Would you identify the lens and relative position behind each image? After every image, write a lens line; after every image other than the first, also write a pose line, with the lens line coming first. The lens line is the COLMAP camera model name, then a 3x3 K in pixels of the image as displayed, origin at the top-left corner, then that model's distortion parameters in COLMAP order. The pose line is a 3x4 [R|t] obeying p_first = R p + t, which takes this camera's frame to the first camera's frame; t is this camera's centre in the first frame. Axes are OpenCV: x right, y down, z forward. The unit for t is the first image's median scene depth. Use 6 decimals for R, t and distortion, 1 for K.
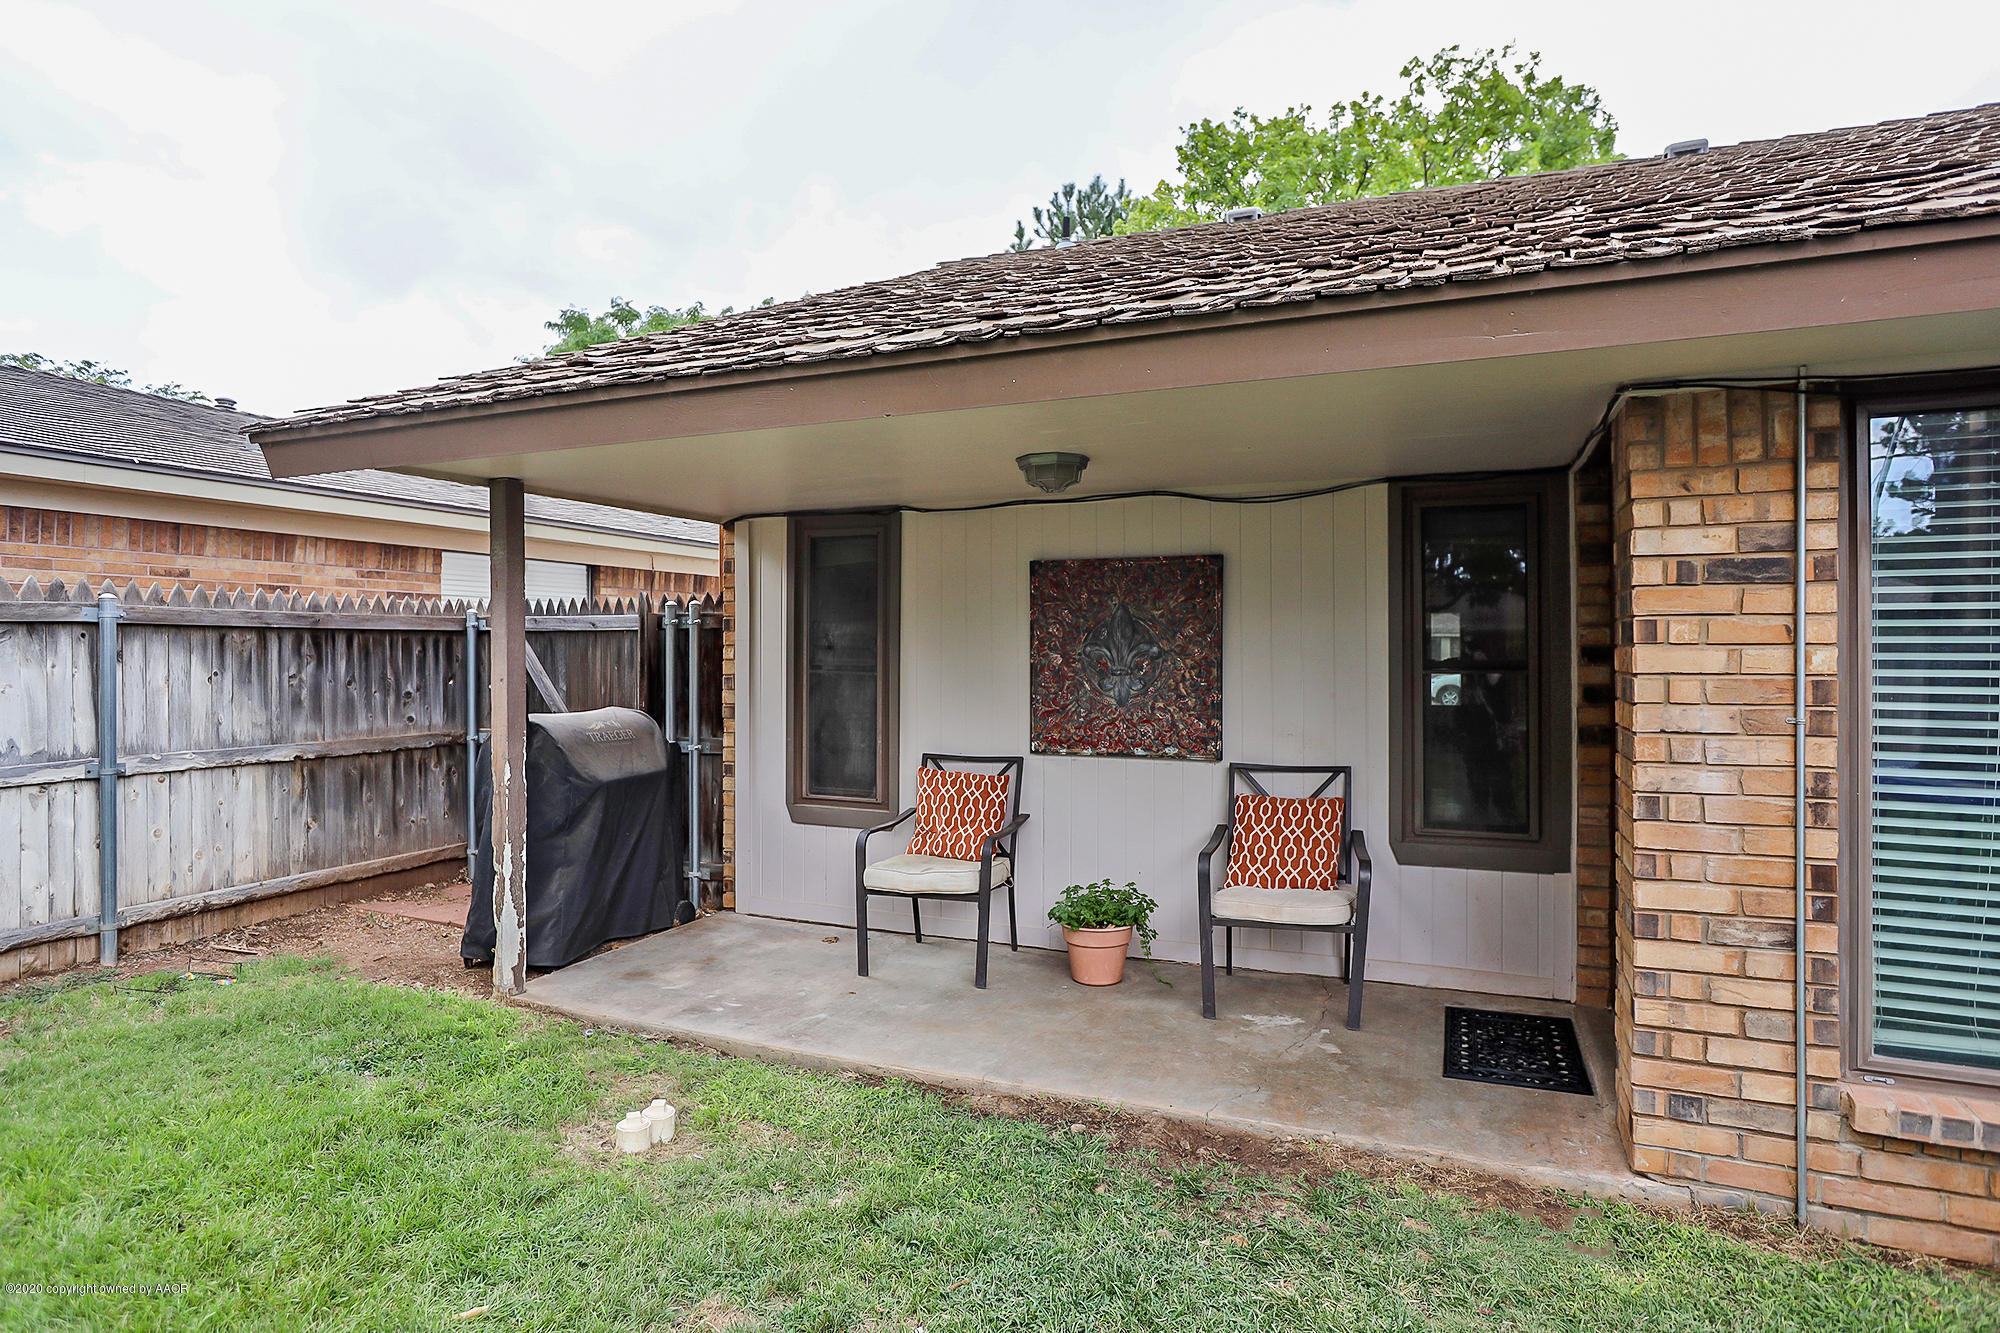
lens RADIAL K [[1100.2, 0, 988.8], [0, 1100.2, 664.4], [0, 0, 1]] dist [-0.002896, -0.000324]
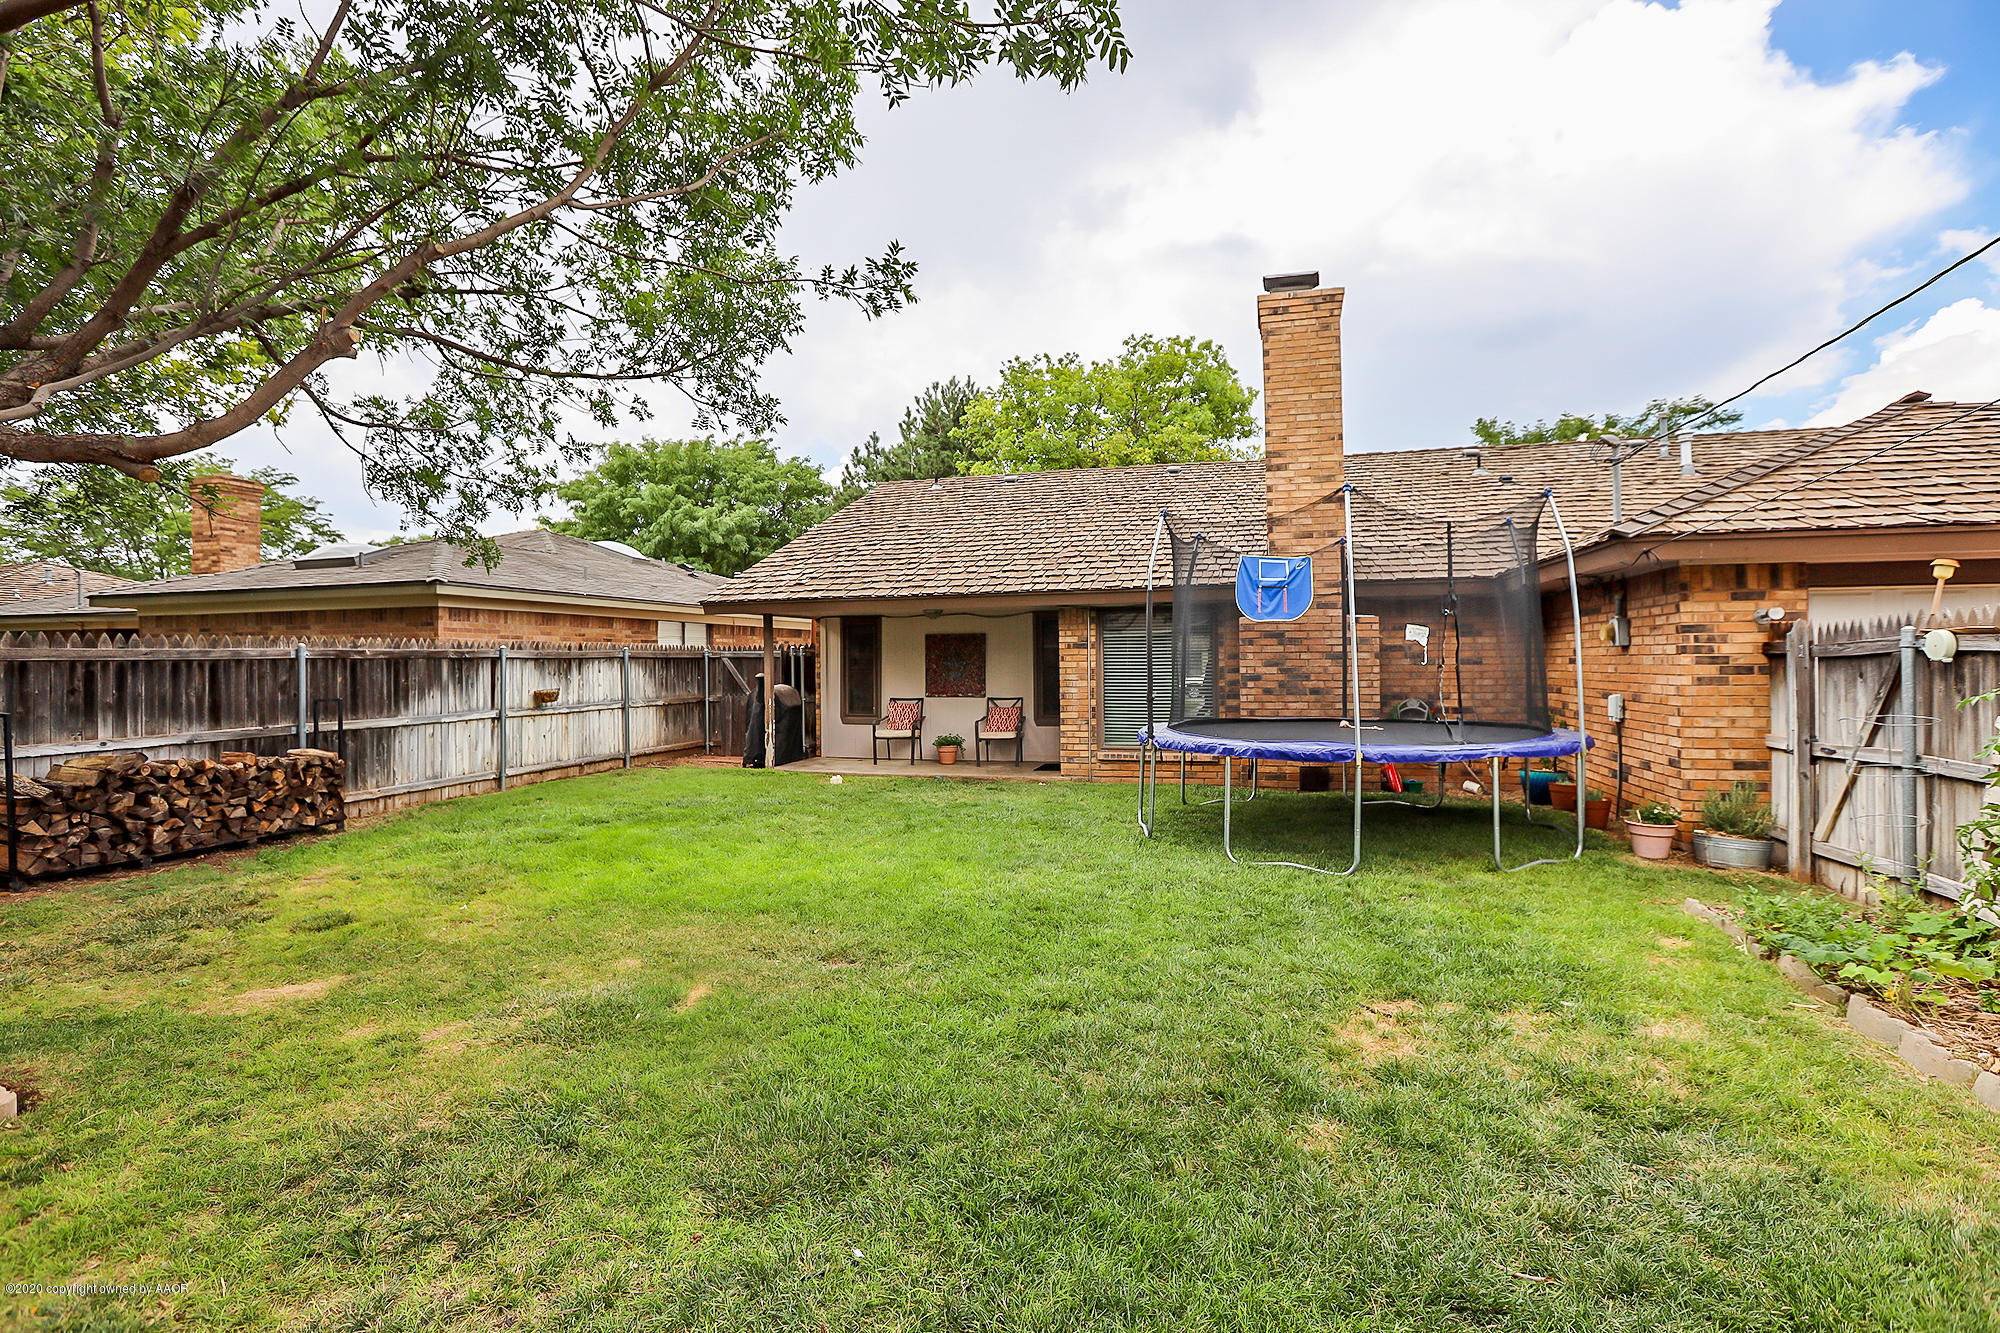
lens RADIAL K [[969.4, 0, 996.8], [0, 969.4, 663.8], [0, 0, 1]] dist [-0.036245, 0.000180]
pose [[0.991223, -0.008291, 0.131937, -0.126298], [0.009703, 0.999902, -0.010059, 0.017318], [-0.131840, 0.011251, 0.991207, -1.767411]]
